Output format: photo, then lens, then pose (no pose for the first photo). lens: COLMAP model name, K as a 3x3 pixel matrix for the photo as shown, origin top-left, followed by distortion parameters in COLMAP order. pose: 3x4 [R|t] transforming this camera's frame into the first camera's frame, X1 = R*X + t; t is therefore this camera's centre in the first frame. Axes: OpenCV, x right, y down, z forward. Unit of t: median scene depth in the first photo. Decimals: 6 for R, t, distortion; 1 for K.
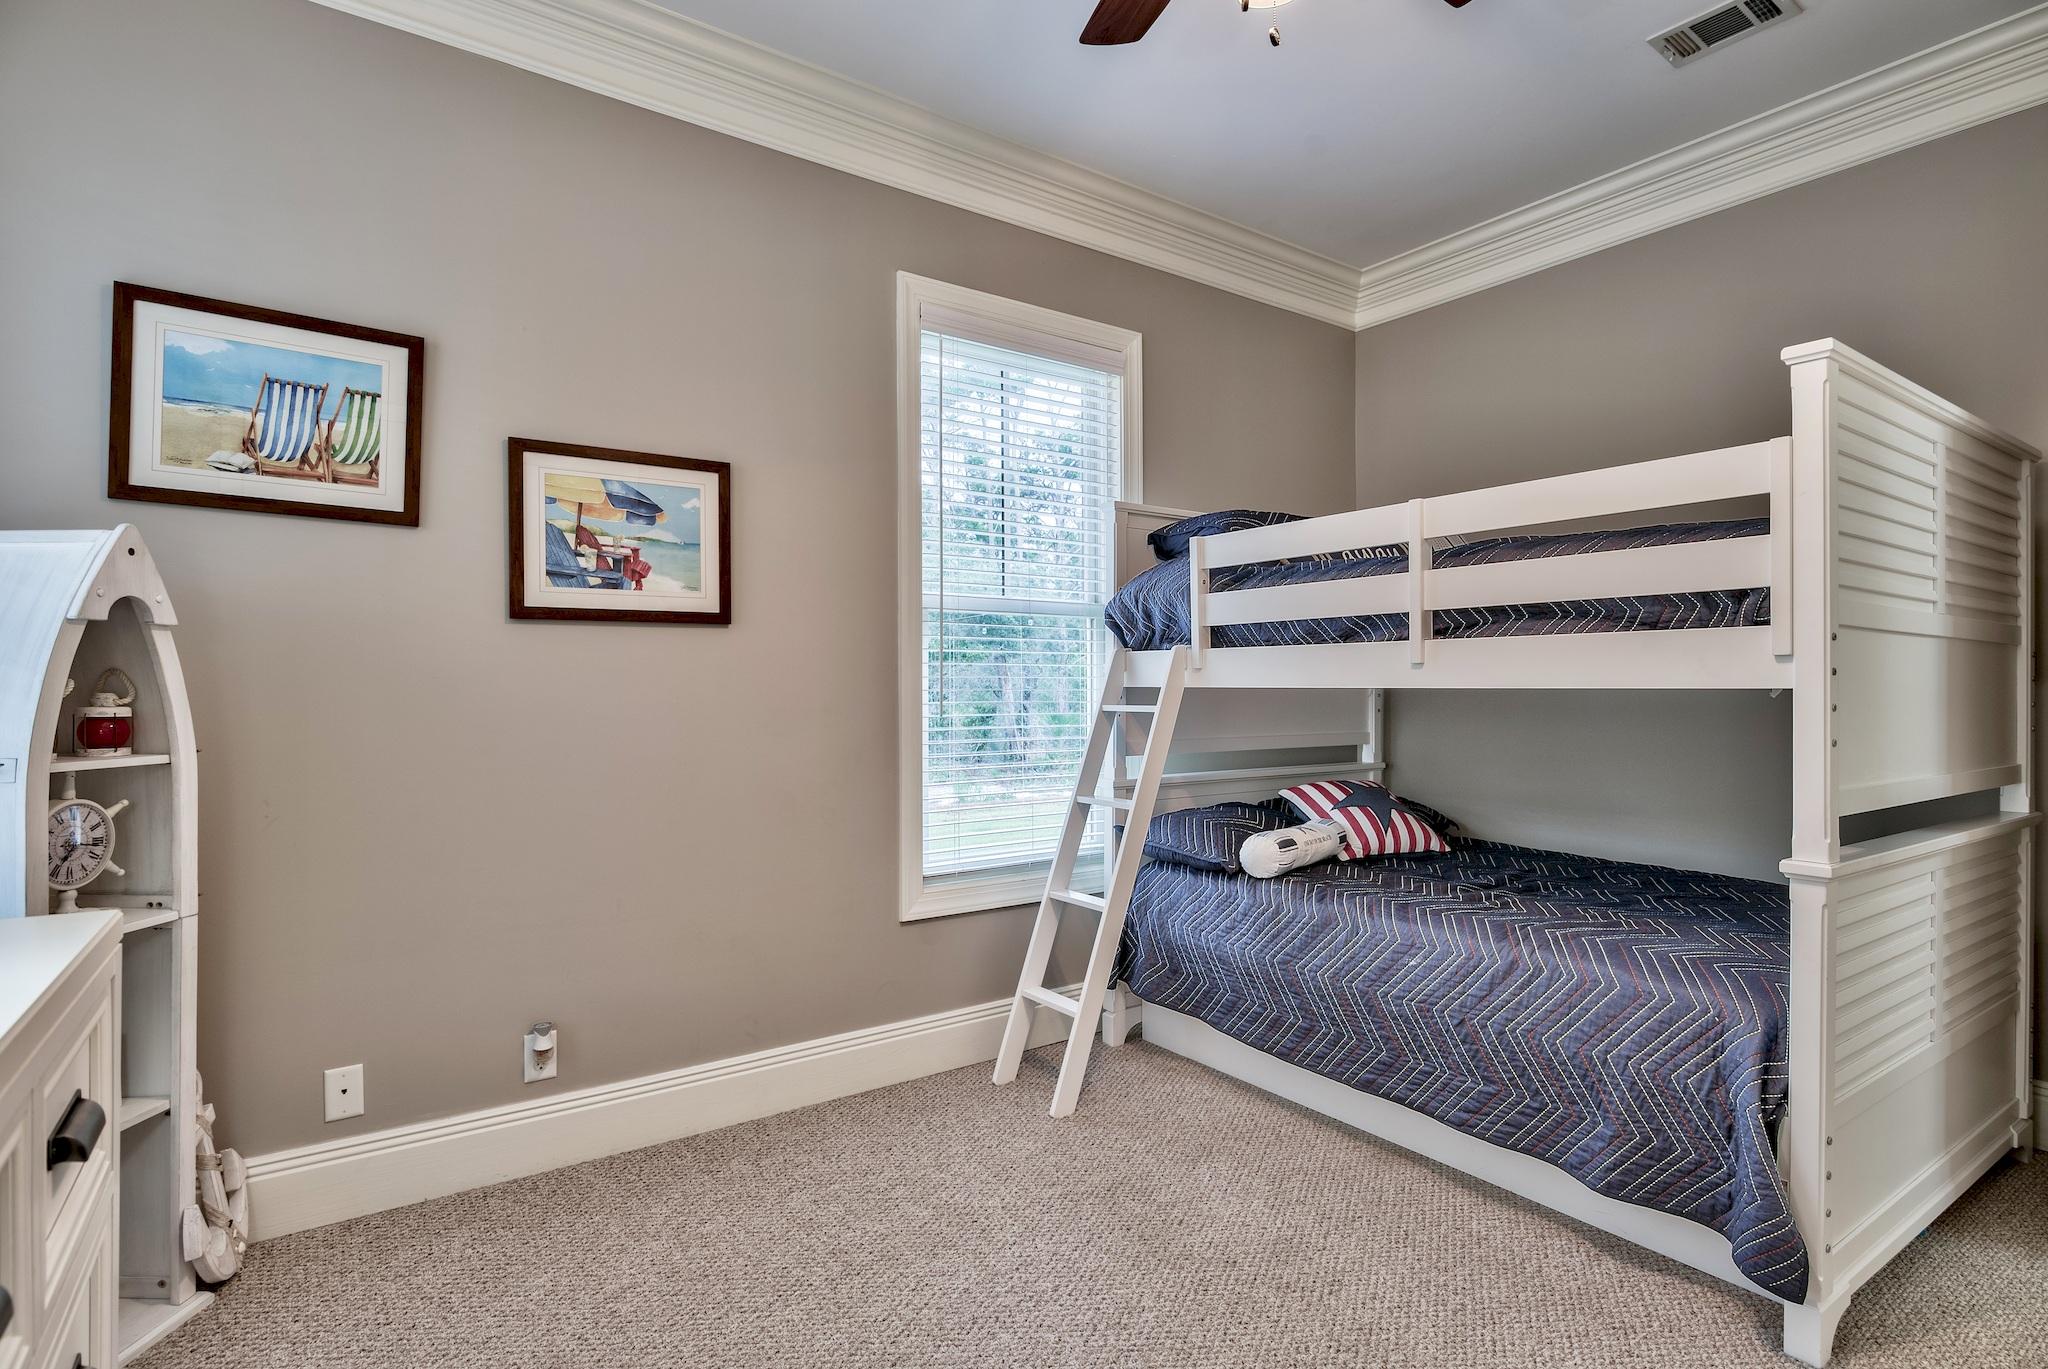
lens RADIAL K [[1024.0, 0, 1009.1], [0, 1024.0, 679.8], [0, 0, 1]] dist [0.002247, 0.000319]
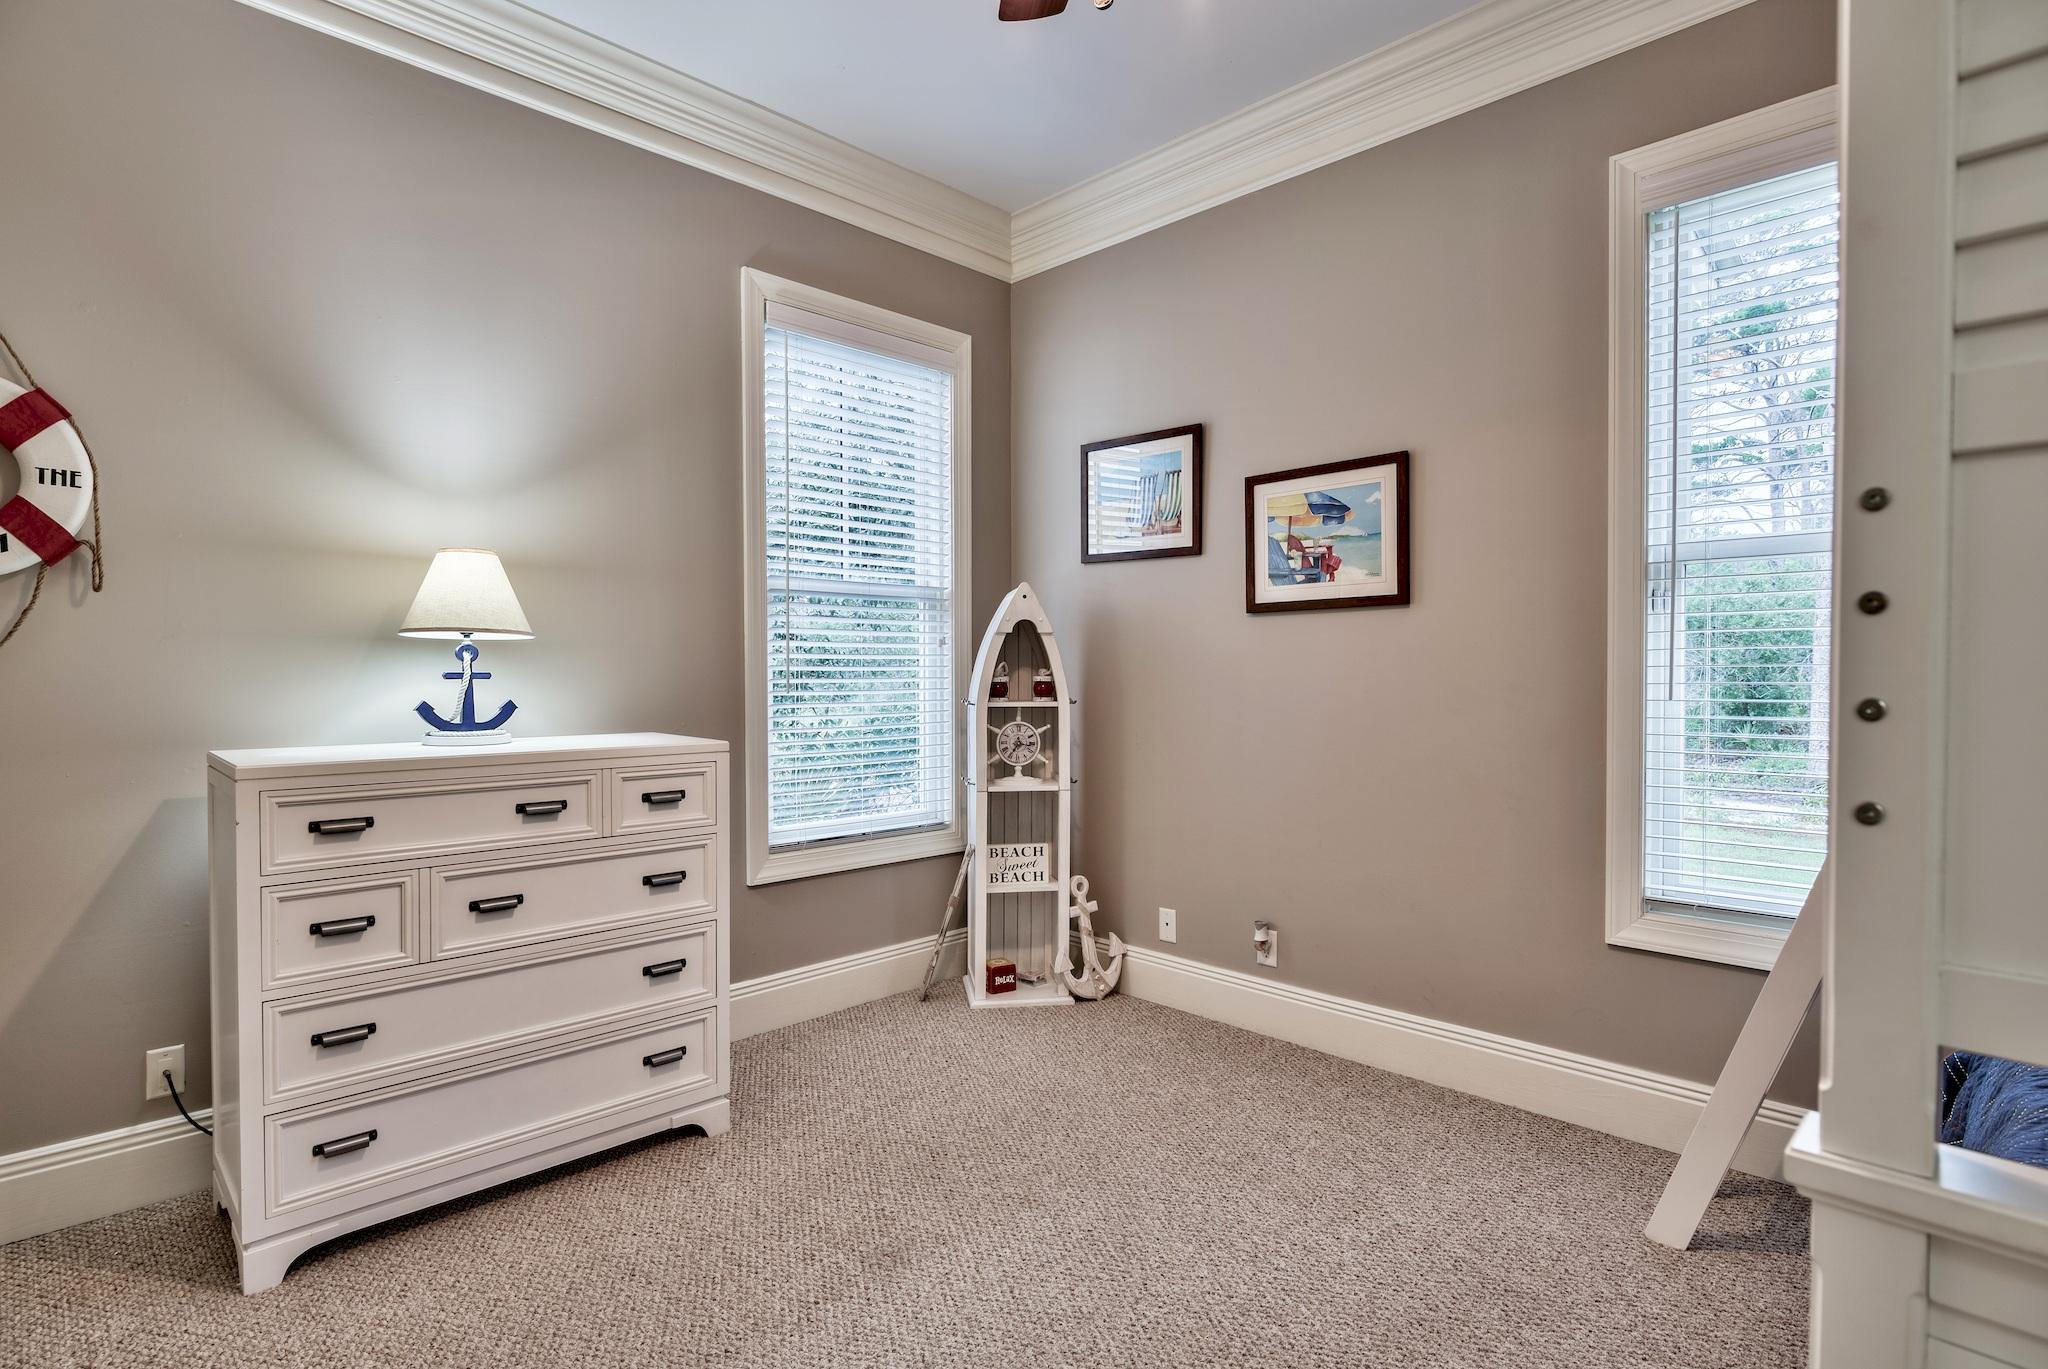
lens RADIAL K [[1024.0, 0, 1009.1], [0, 1024.0, 679.8], [0, 0, 1]] dist [0.002247, 0.000319]
pose [[0.169619, 0.009801, -0.985461, 0.745368], [0.010876, 0.999871, 0.011816, 0.007289], [0.985450, -0.012722, 0.169491, 0.445393]]
